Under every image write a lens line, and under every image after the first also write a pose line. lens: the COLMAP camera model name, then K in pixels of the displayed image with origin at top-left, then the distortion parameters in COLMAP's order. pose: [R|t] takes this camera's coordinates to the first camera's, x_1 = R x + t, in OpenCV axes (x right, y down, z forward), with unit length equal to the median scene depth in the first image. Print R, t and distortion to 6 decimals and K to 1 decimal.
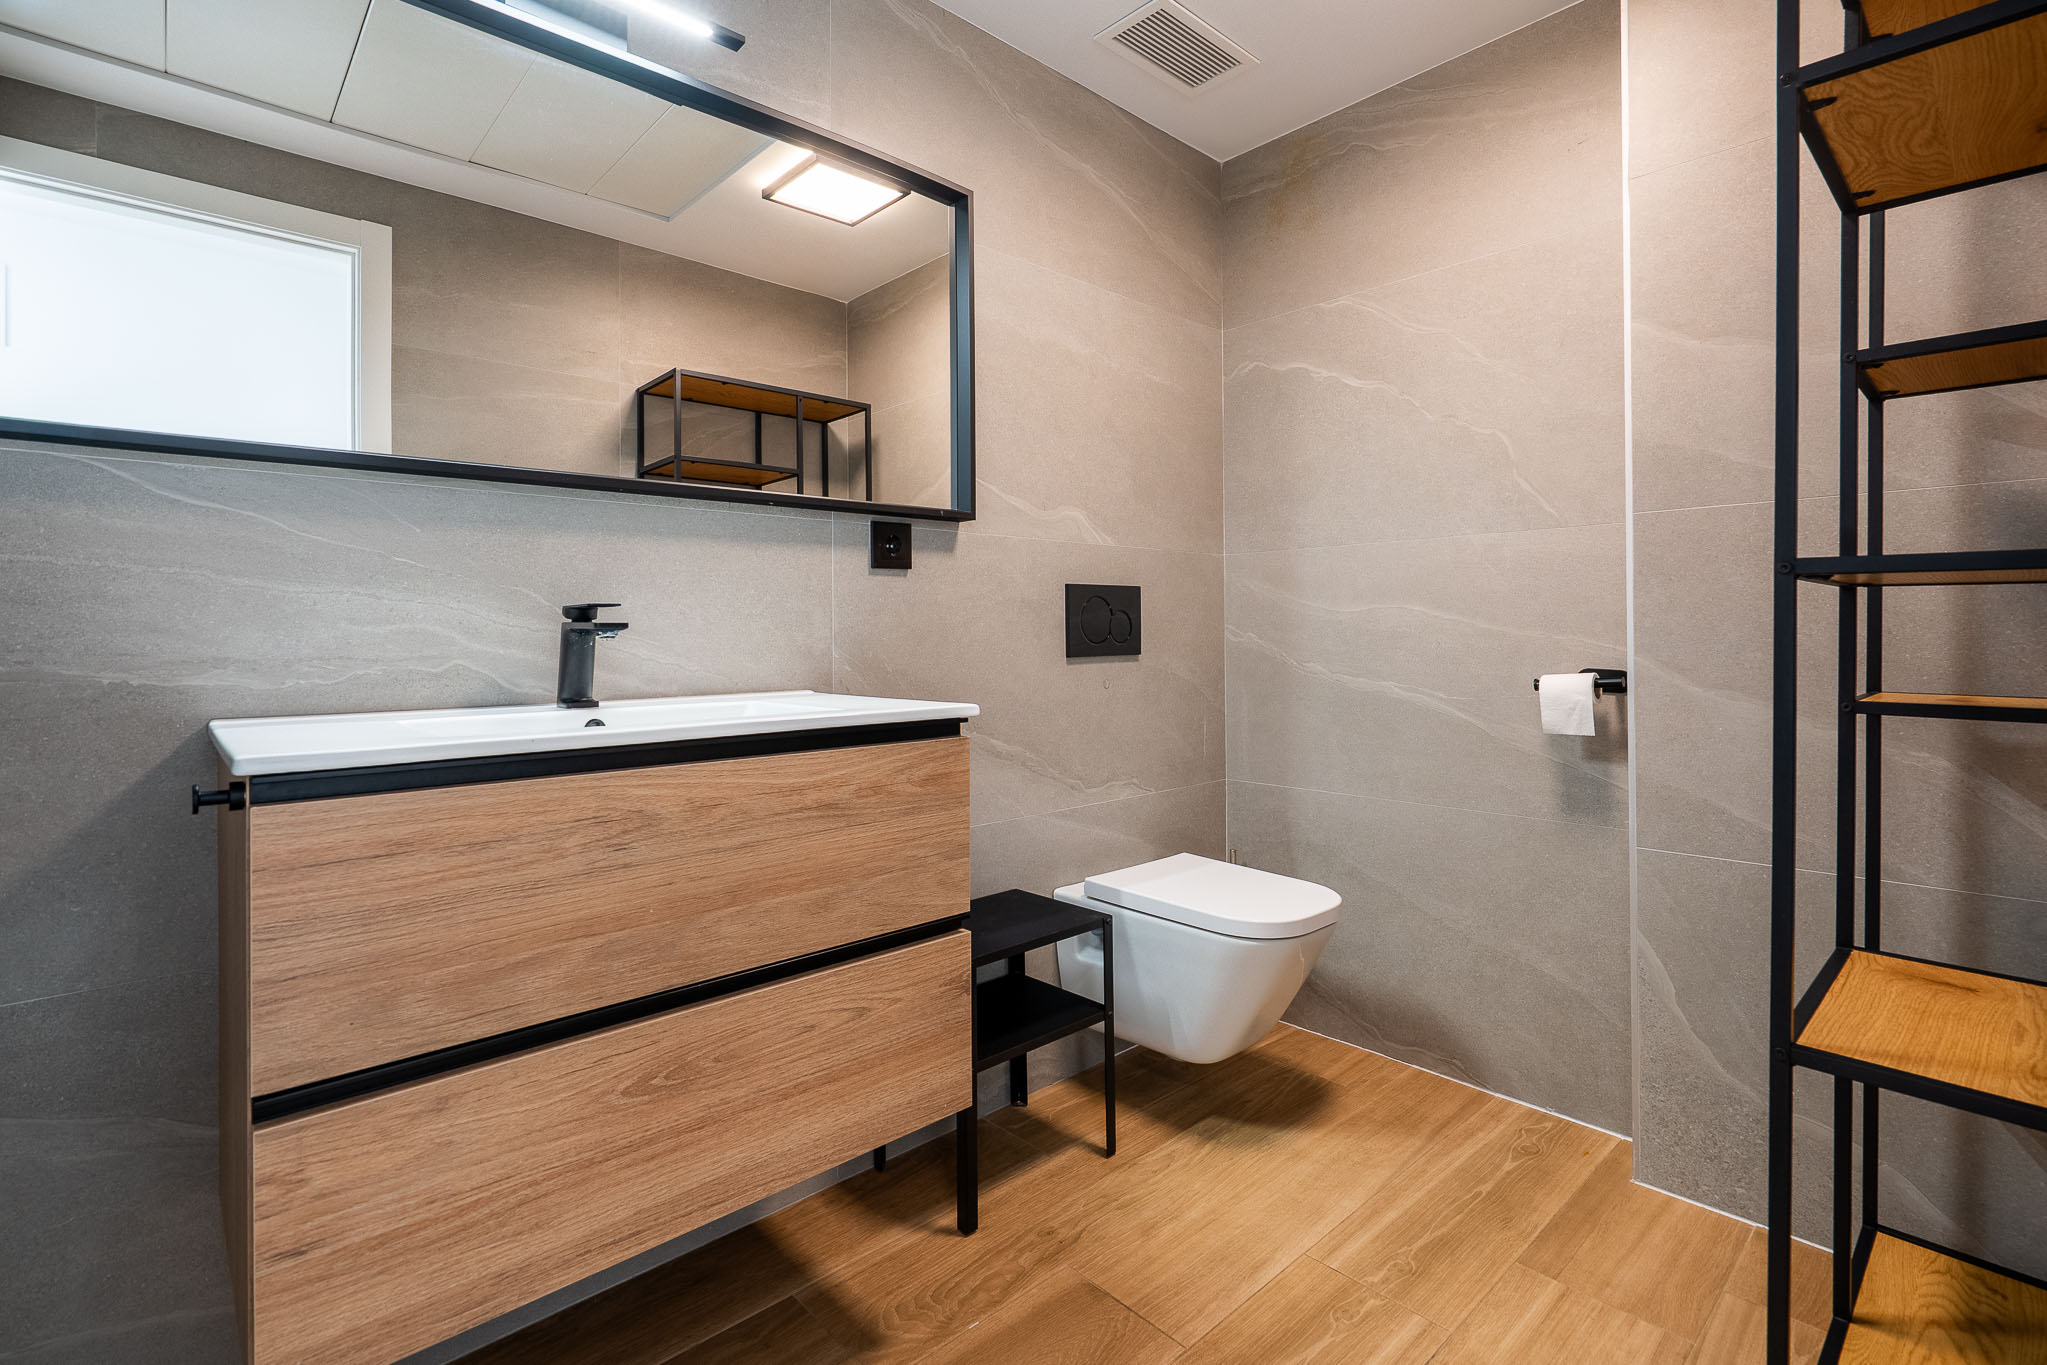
lens RADIAL K [[941.0, 0, 1040.6], [0, 941.0, 632.6], [0, 0, 1]] dist [0.003291, 0.000714]
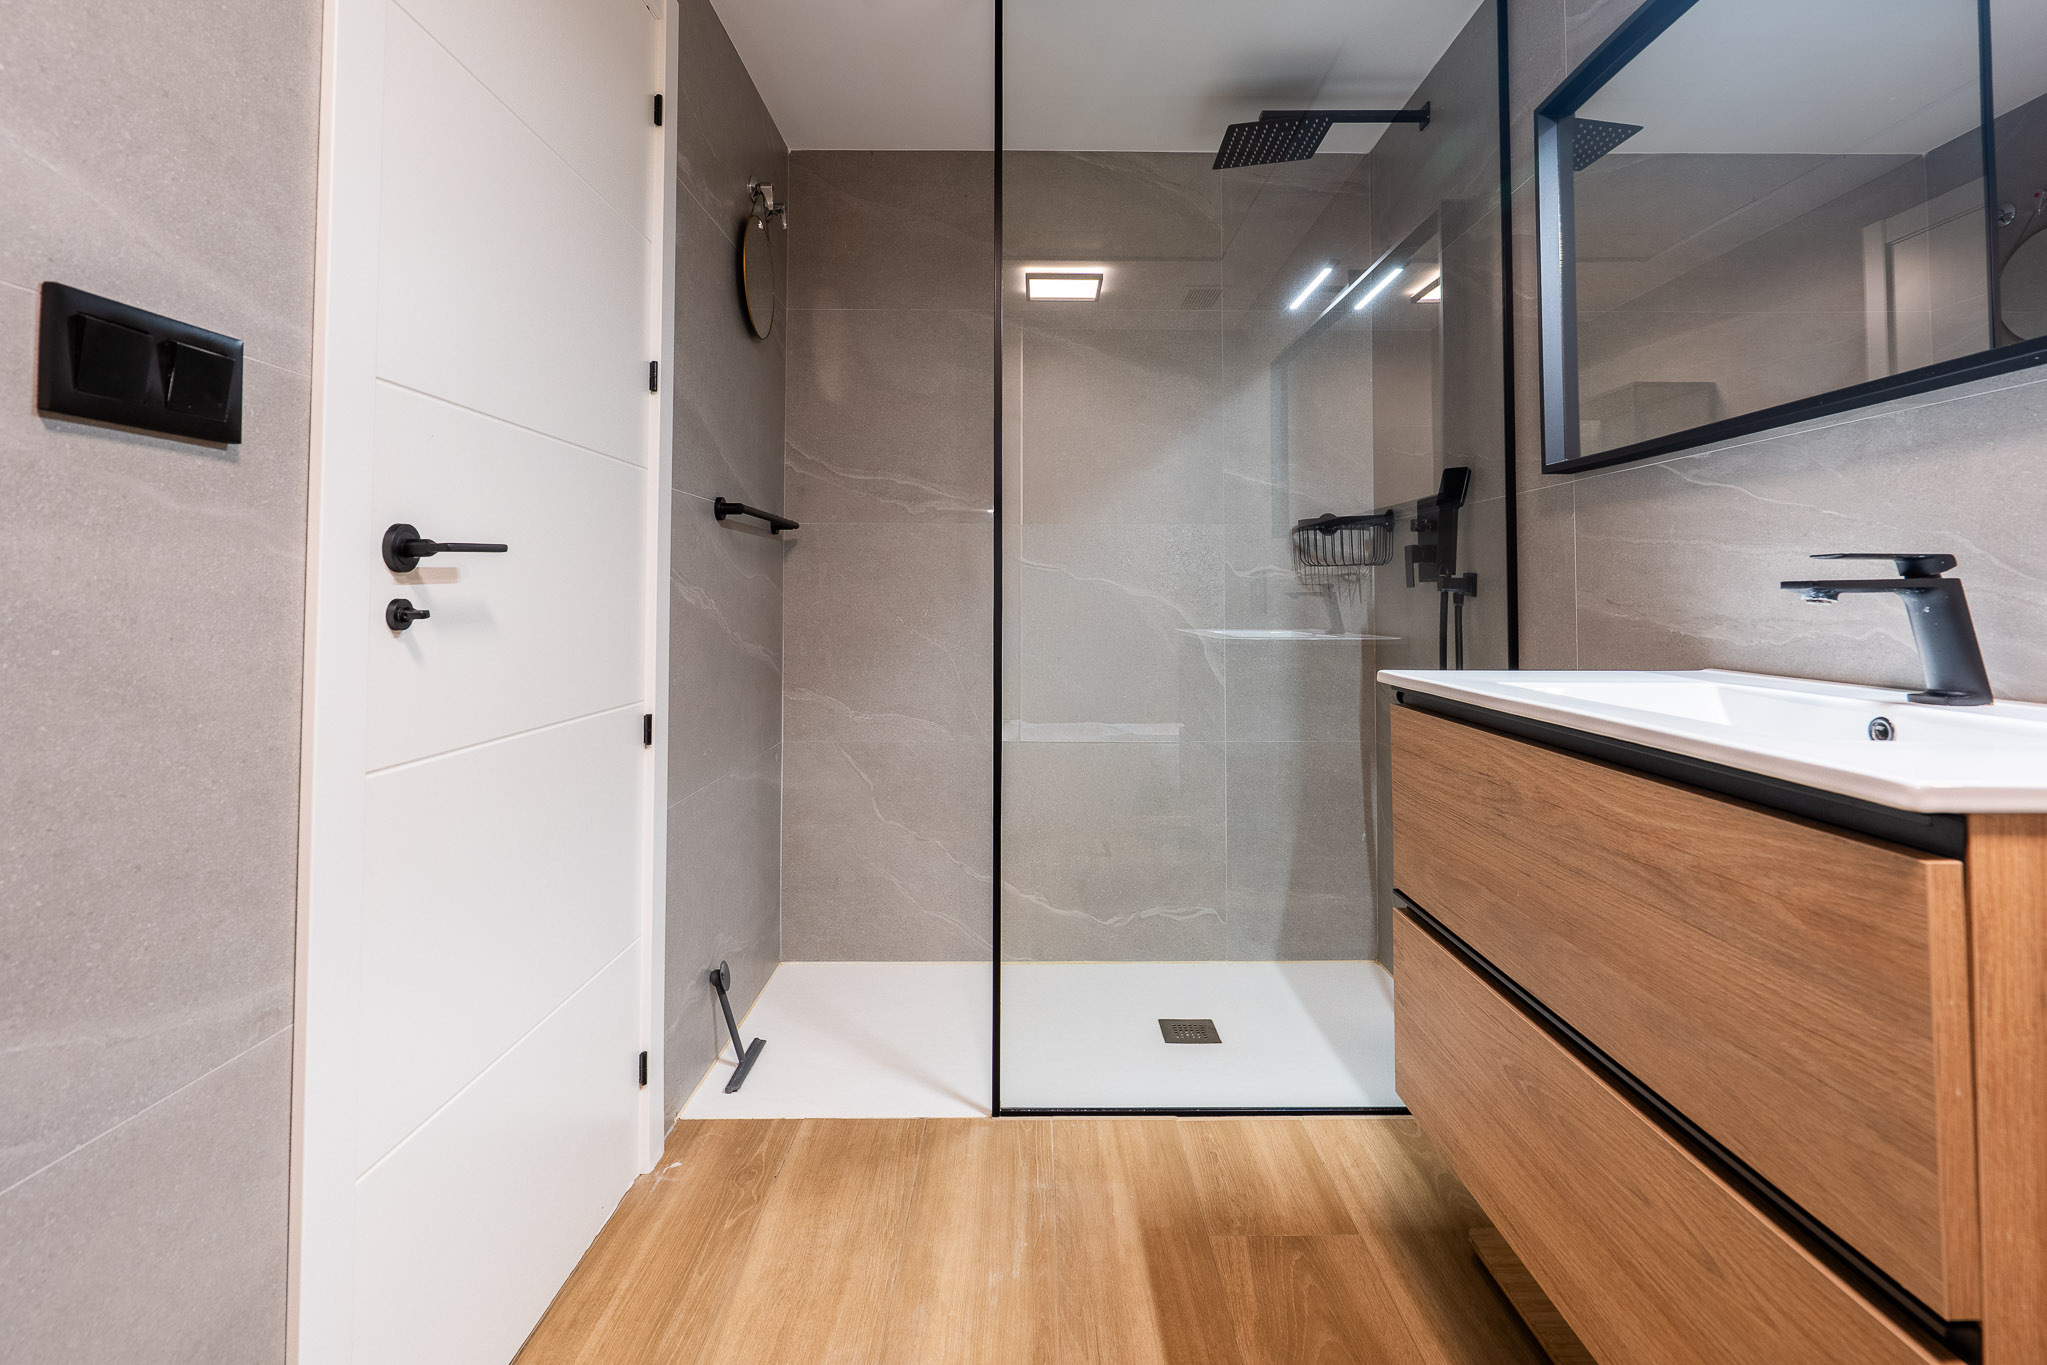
lens RADIAL K [[941.0, 0, 1031.3], [0, 941.0, 591.4], [0, 0, 1]] dist [0.003291, 0.000714]
pose [[-0.674758, 0.000487, -0.738039, 0.571912], [0.004144, 0.999987, -0.003129, -0.002403], [0.738028, -0.005170, -0.674751, 1.225262]]
